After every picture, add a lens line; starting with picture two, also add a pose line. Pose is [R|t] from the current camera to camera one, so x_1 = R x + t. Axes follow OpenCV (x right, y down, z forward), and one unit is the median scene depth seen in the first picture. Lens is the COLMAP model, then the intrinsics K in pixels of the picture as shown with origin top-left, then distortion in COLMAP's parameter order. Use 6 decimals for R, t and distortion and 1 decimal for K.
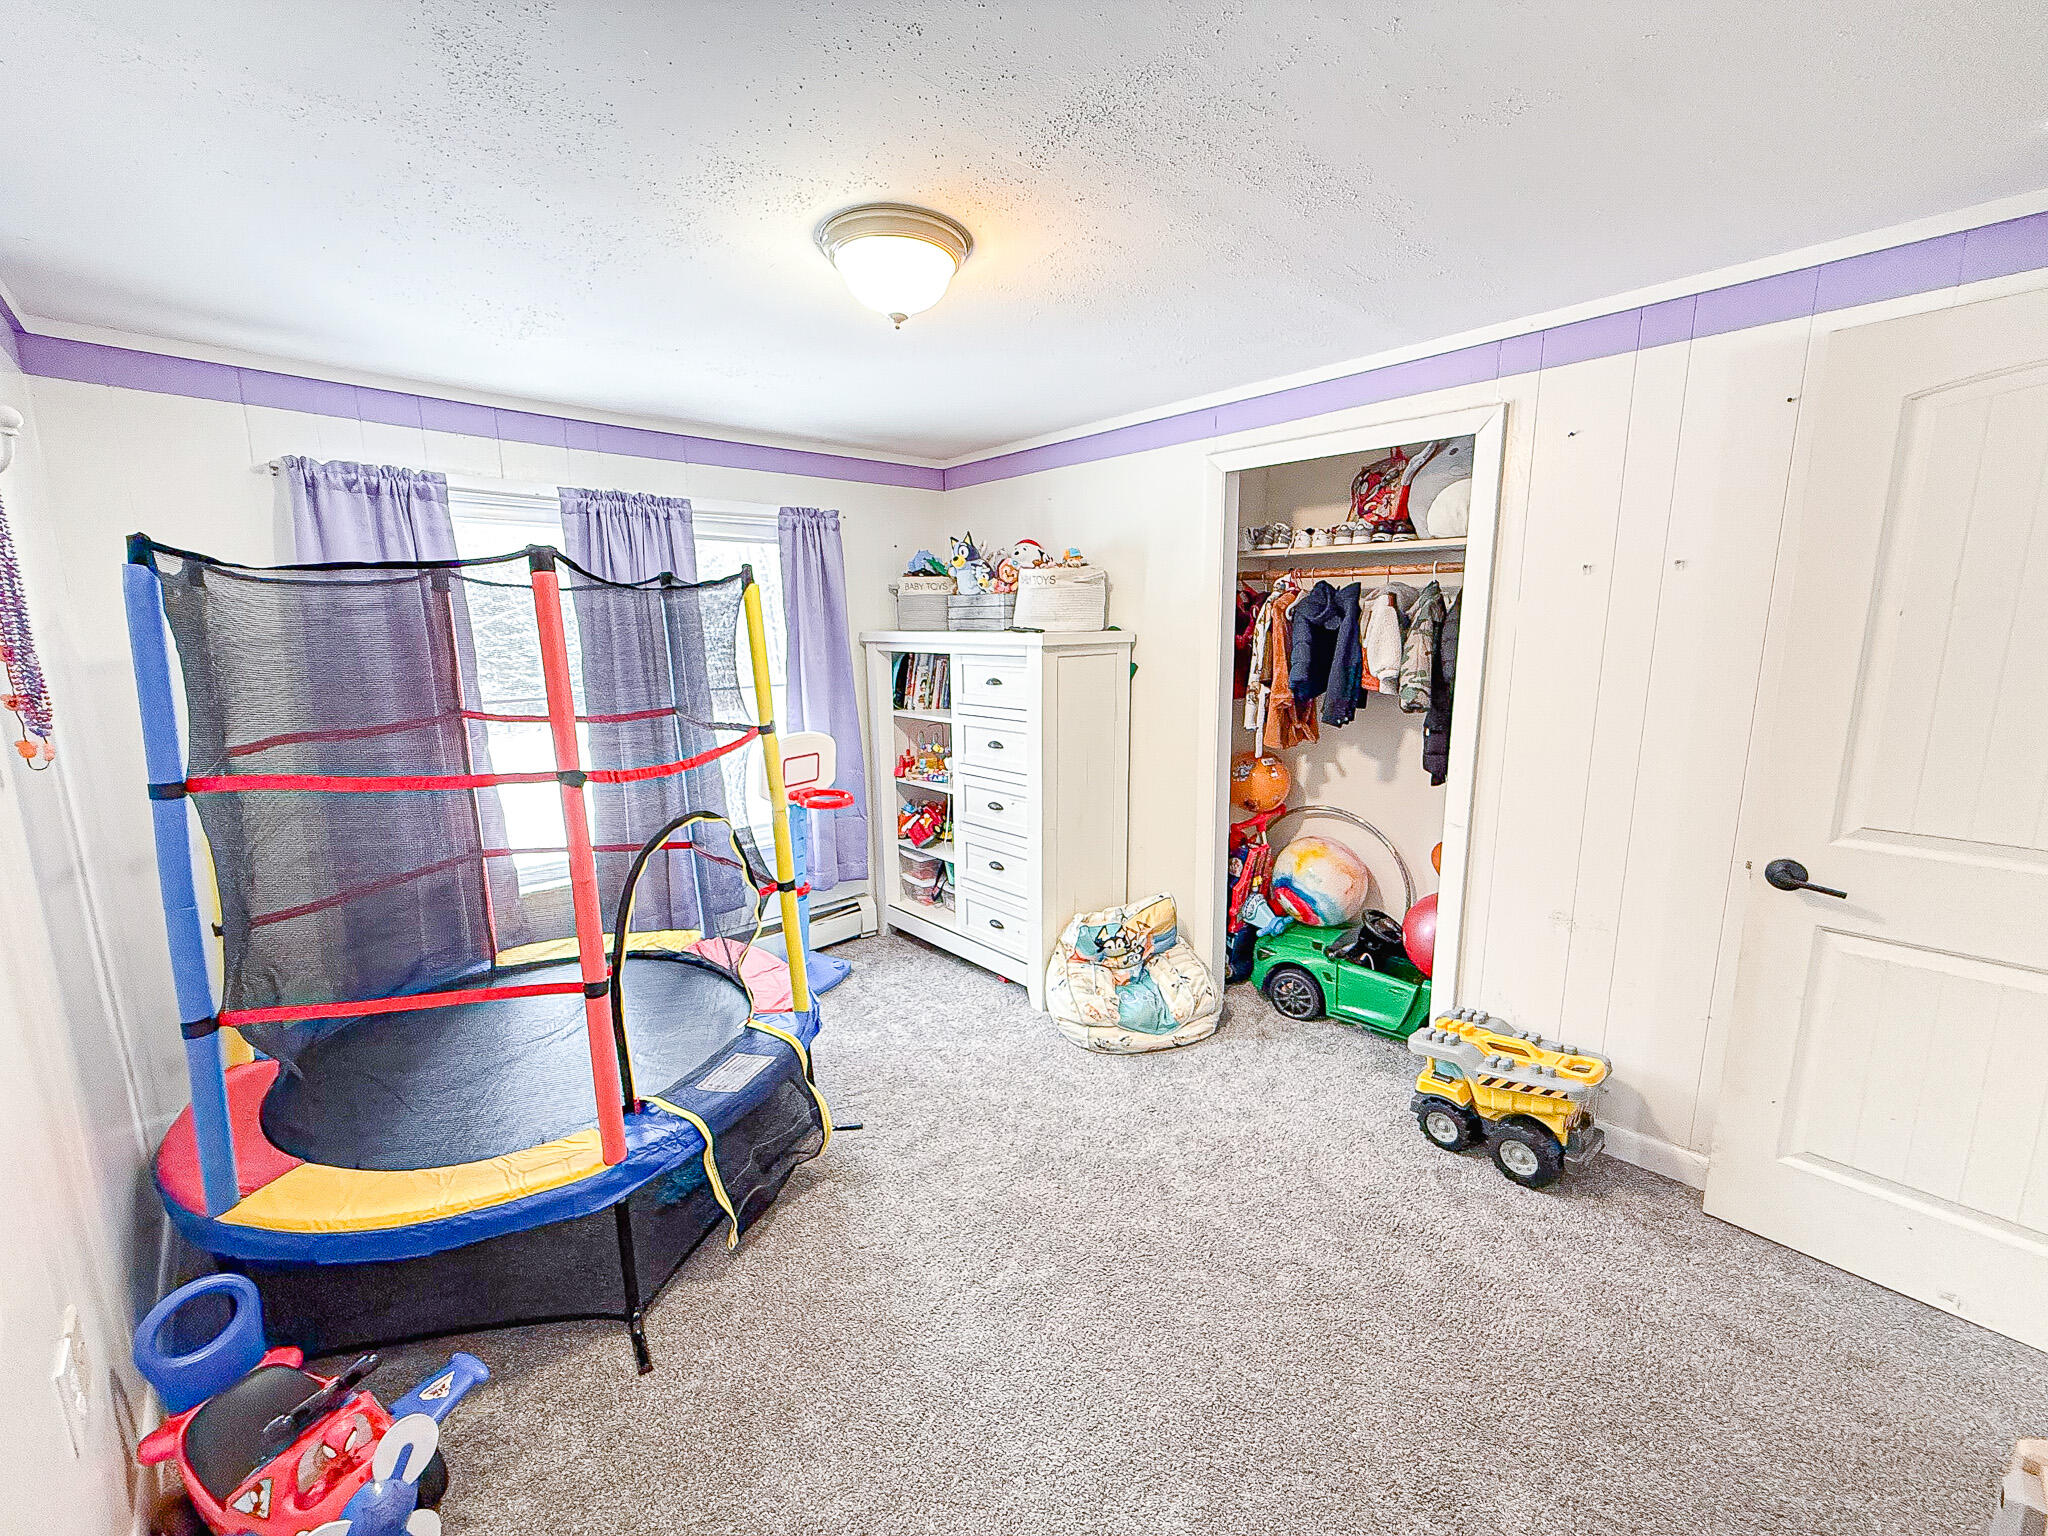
lens RADIAL K [[822.8, 0, 1018.0], [0, 822.8, 767.5], [0, 0, 1]] dist [0.000388, -0.000168]
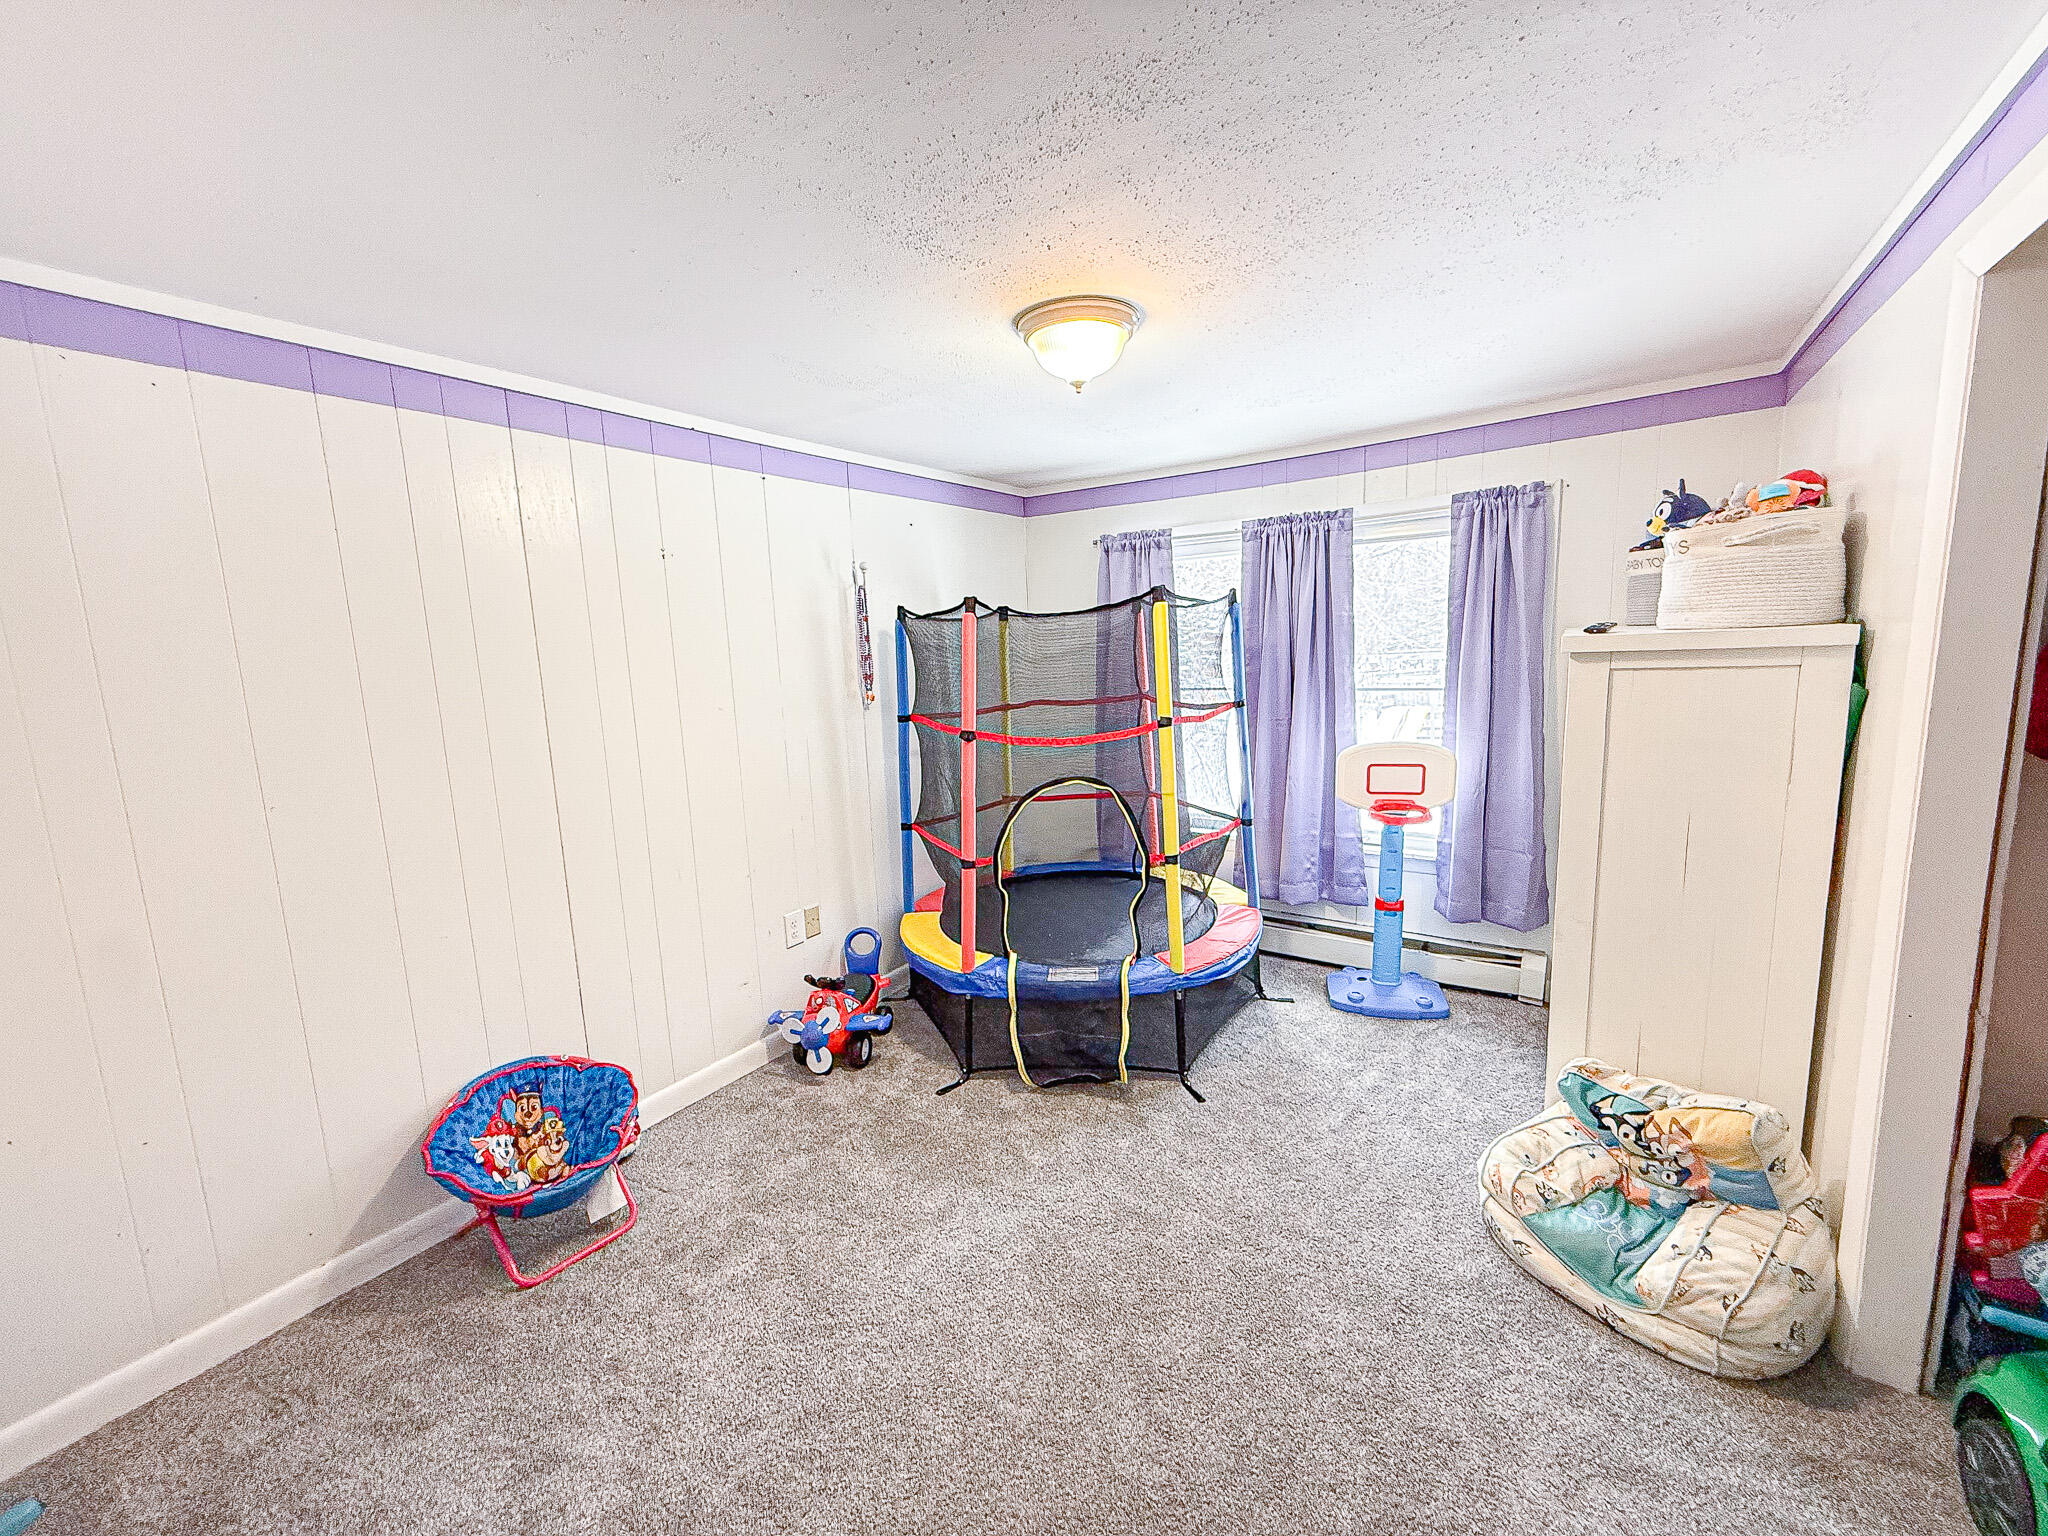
lens RADIAL K [[822.8, 0, 1018.0], [0, 822.8, 767.5], [0, 0, 1]] dist [0.000388, -0.000168]
pose [[0.213017, 0.148369, -0.965718, 0.622783], [-0.128651, 0.984056, 0.122808, -0.079289], [0.968541, 0.098080, 0.228709, 0.408147]]
